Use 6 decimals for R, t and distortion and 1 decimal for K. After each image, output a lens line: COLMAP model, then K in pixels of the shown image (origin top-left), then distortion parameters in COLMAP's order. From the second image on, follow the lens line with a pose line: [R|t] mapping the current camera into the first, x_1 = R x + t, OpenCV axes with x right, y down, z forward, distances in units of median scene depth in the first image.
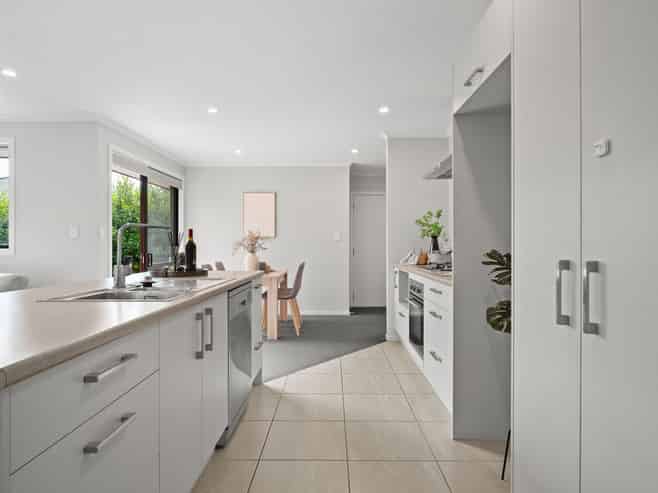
lens RADIAL K [[363.8, 0, 328.7], [0, 363.8, 245.4], [0, 0, 1]] dist [0.000284, 0.000037]
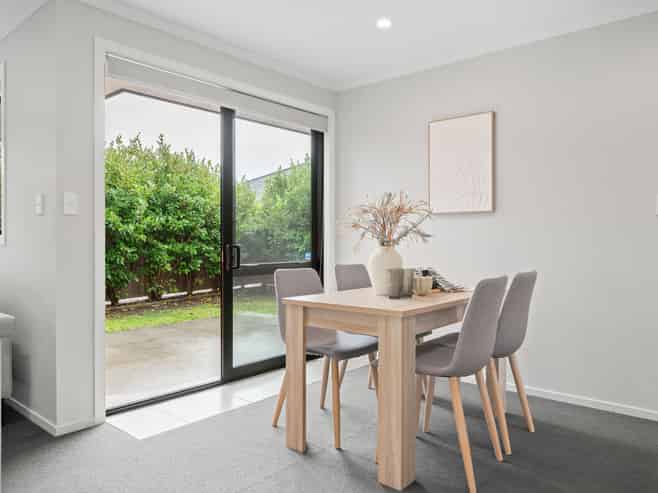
lens RADIAL K [[488.7, 0, 329.2], [0, 488.7, 247.9], [0, 0, 1]] dist [0.001518, 0.001117]
pose [[0.764042, 0.010598, -0.645079, 0.097035], [-0.002786, 0.999910, 0.013127, 0.014681], [0.645160, -0.008233, 0.764003, 0.493756]]
